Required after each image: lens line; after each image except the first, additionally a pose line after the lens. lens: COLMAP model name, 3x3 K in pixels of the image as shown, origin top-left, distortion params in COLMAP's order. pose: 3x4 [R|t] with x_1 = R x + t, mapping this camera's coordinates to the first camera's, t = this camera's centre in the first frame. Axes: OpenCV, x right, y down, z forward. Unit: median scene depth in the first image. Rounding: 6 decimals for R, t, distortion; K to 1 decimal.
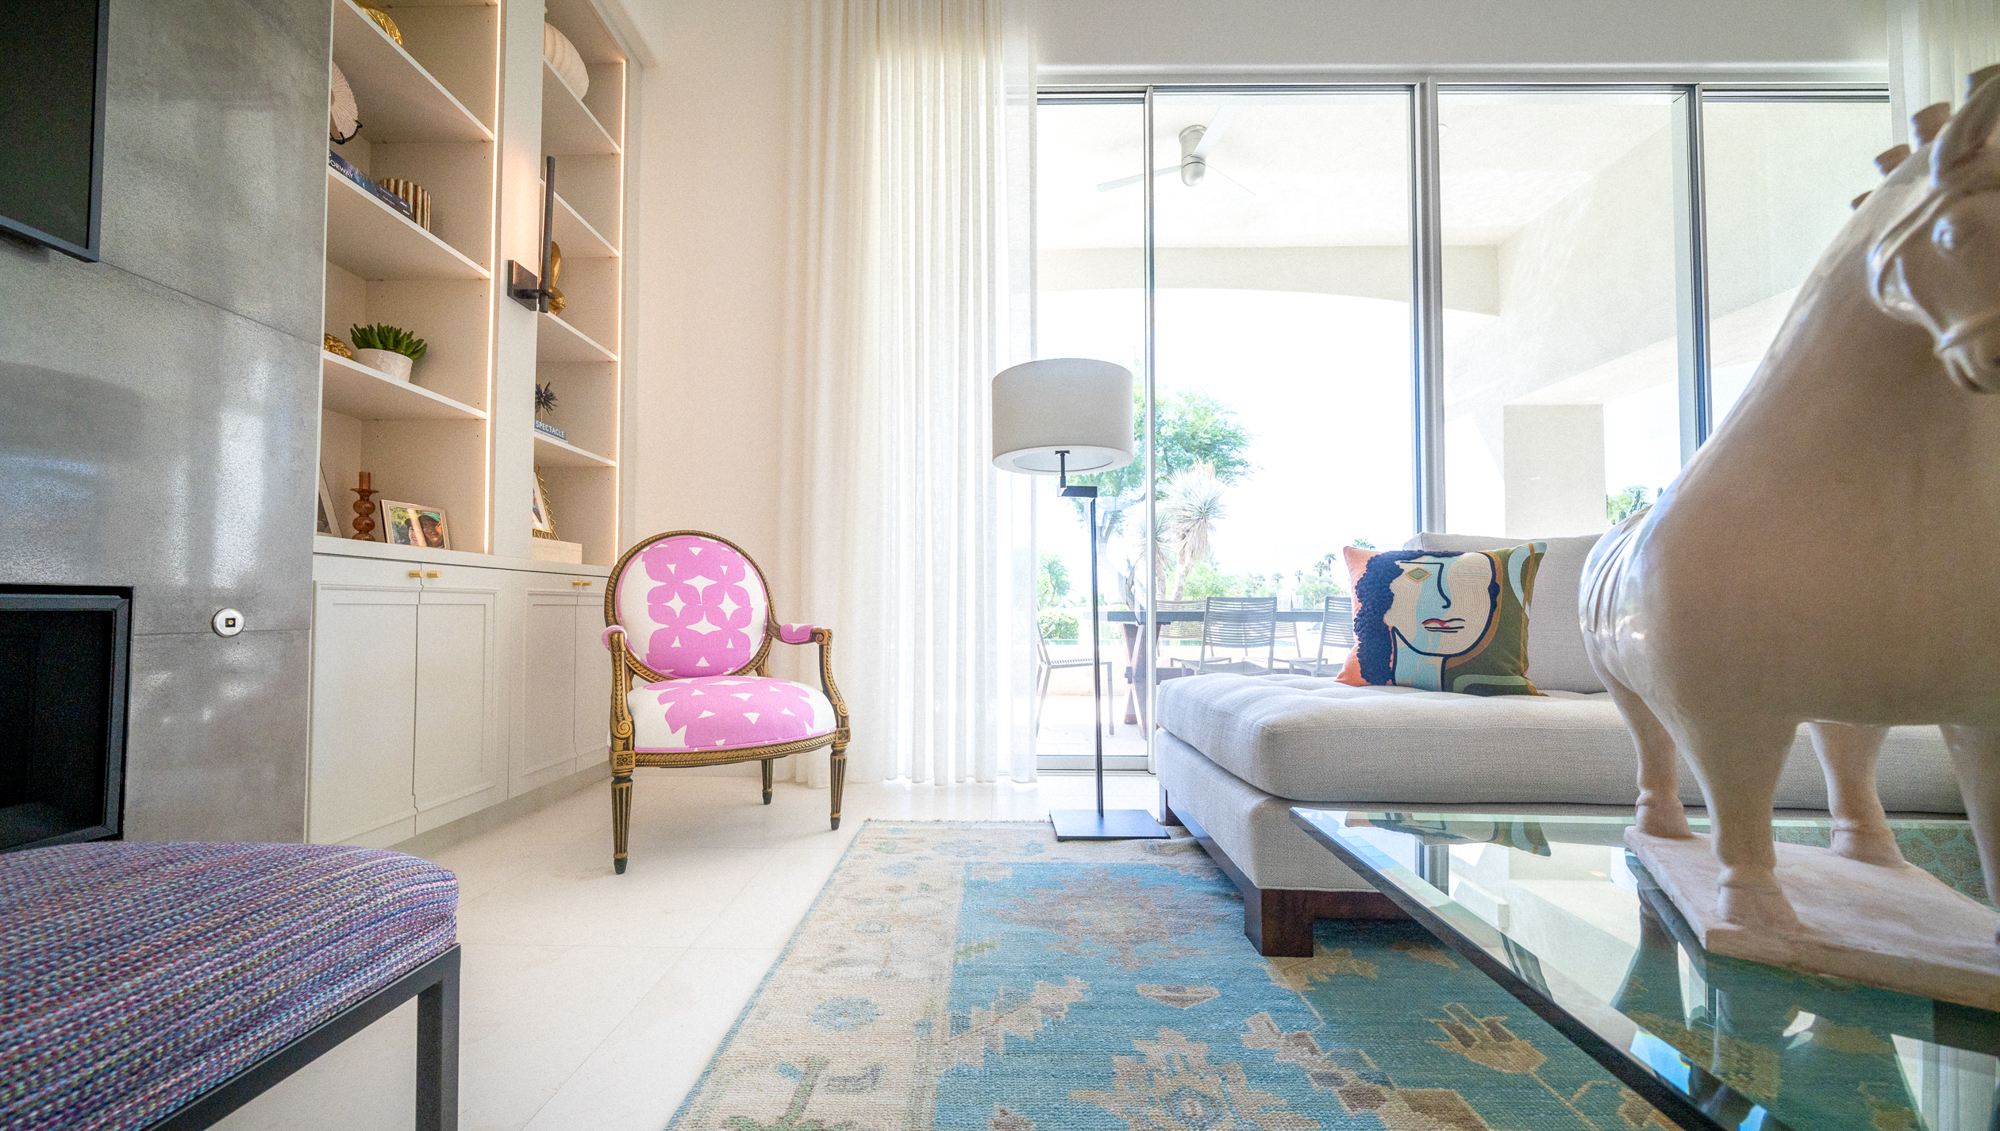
lens RADIAL K [[713.2, 0, 1011.7], [0, 713.2, 584.7], [0, 0, 1]] dist [0.000202, -0.000103]
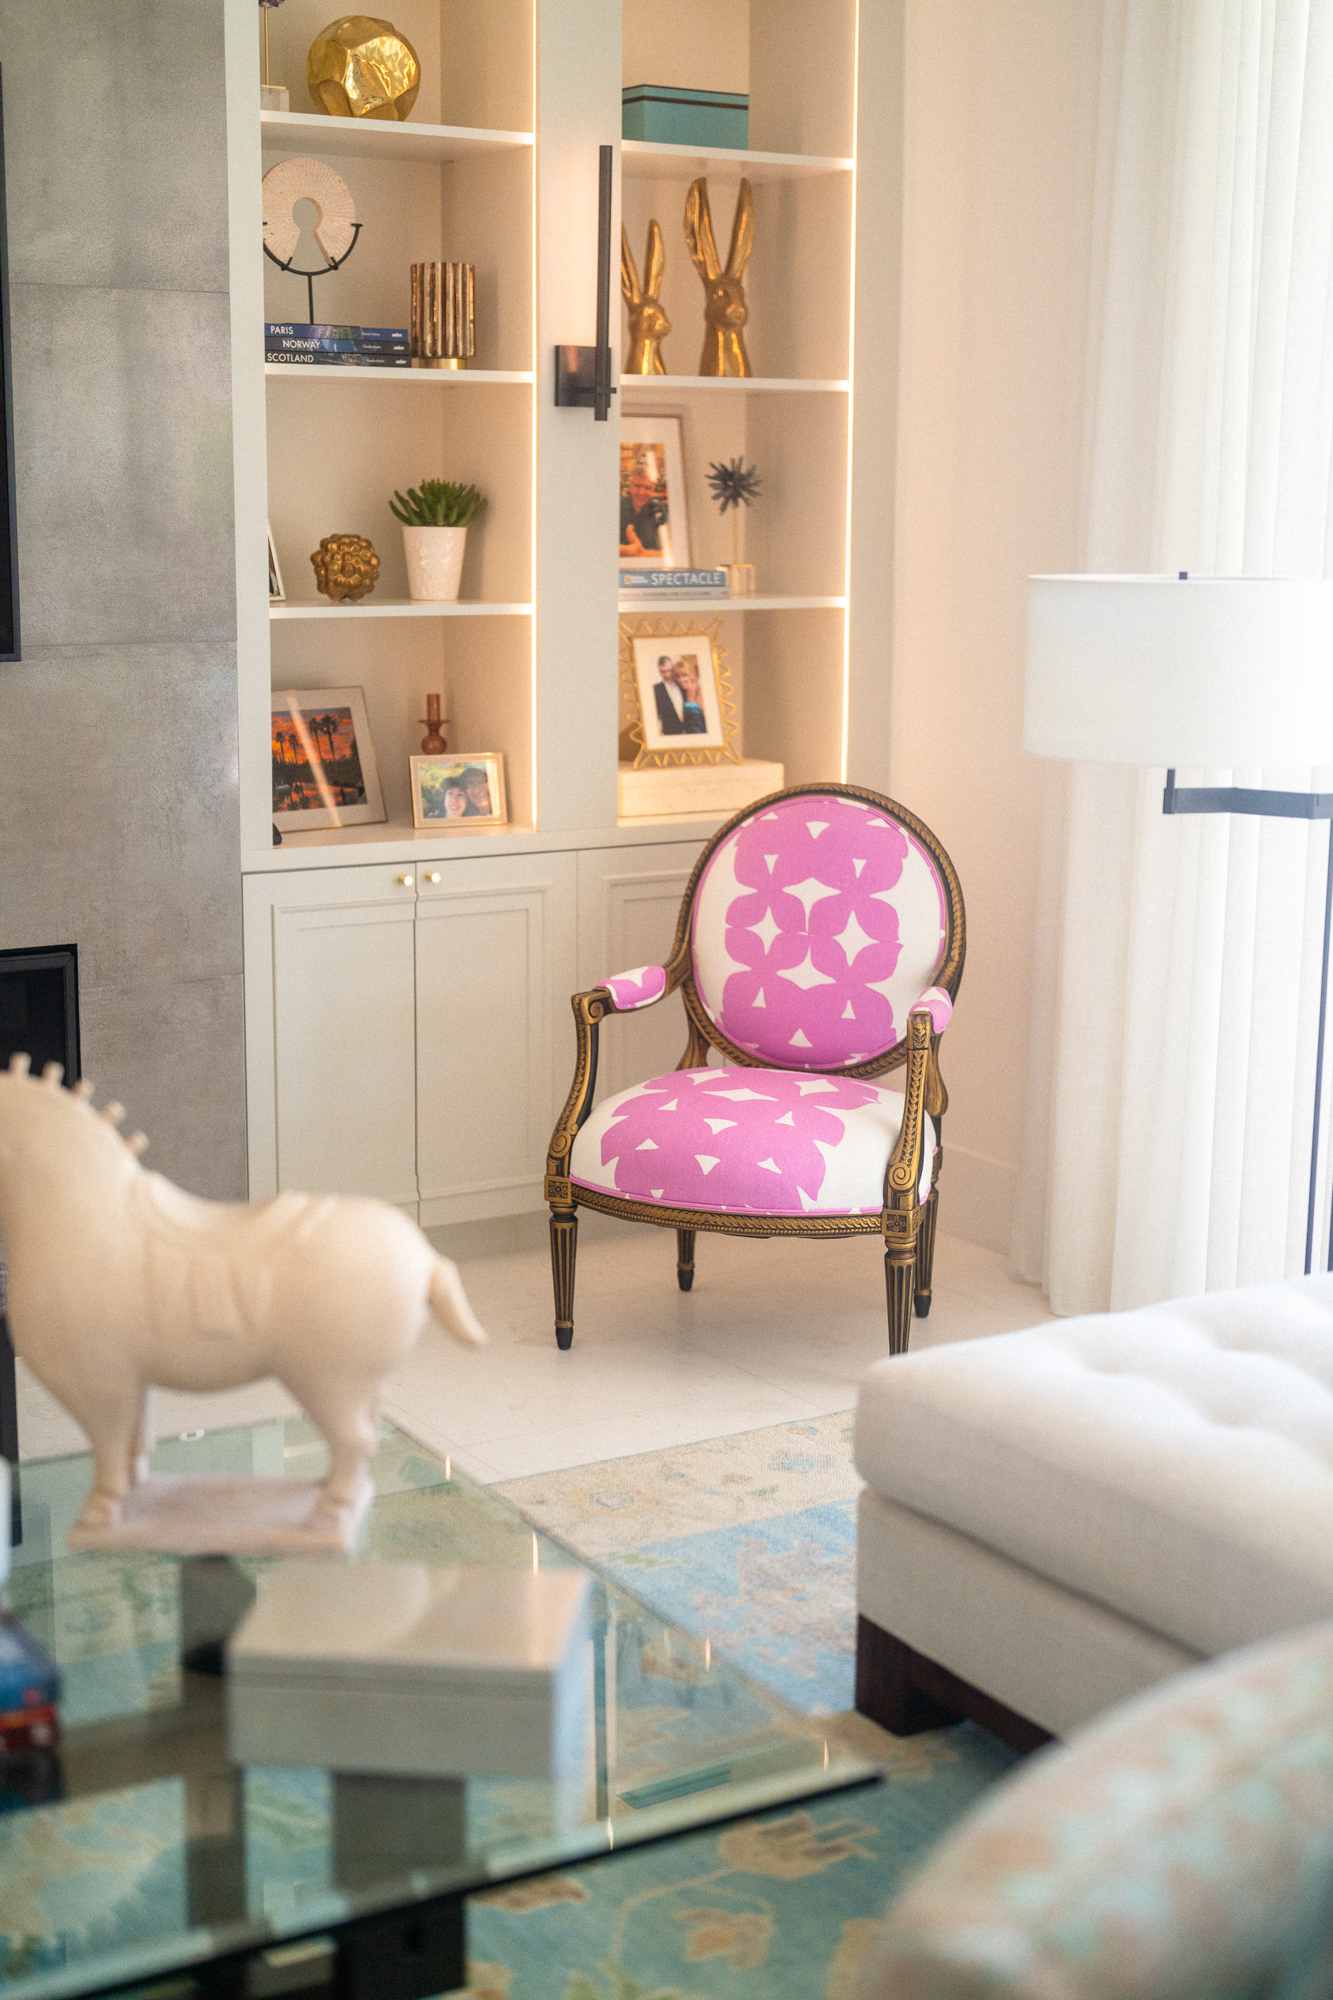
lens RADIAL K [[3165.0, 0, 832.1], [0, 3165.0, 994.6], [0, 0, 1]] dist [0.024797, 0.000000]
pose [[0.544620, 0.160158, -0.823249, 1.750749], [0.014537, 0.979647, 0.200202, -0.456655], [0.838557, -0.121002, 0.531207, -0.301377]]
